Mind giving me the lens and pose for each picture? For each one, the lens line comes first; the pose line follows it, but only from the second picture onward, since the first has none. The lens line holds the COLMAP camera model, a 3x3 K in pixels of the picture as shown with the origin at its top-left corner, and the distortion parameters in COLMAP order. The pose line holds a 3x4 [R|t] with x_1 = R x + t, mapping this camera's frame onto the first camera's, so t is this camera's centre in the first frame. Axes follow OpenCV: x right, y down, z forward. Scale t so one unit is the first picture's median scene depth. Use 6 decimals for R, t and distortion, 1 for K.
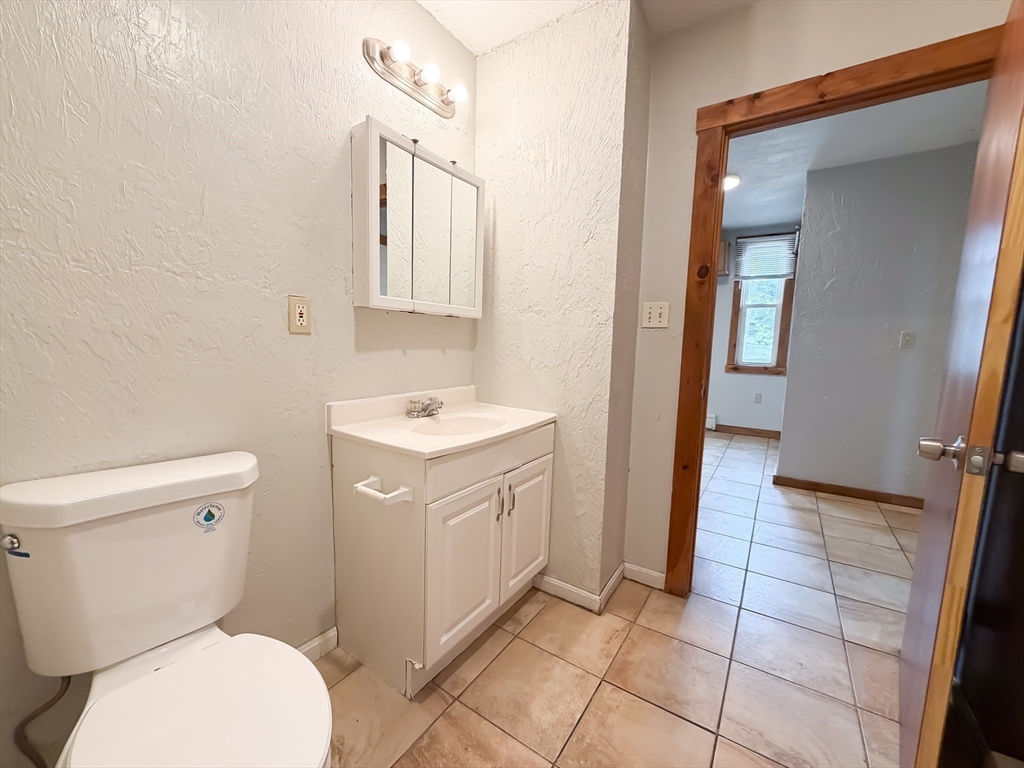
lens RADIAL K [[413.1, 0, 509.8], [0, 413.1, 384.8], [0, 0, 1]] dist [0.001416, 0.000338]
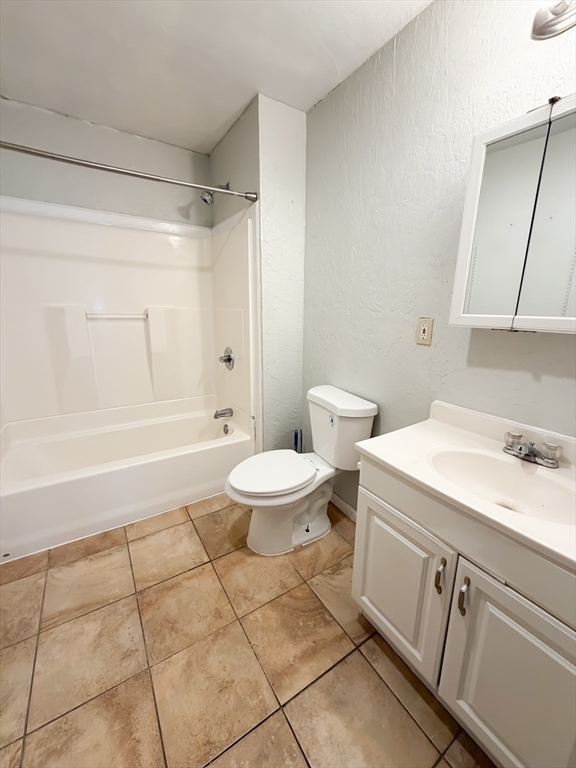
lens RADIAL K [[309.8, 0, 287.7], [0, 309.8, 384.4], [0, 0, 1]] dist [0.001416, 0.000338]
pose [[-0.402639, 0.193044, -0.894771, 0.642907], [-0.118281, 0.958341, 0.259985, -0.214239], [0.907685, 0.210514, -0.363032, 0.999751]]
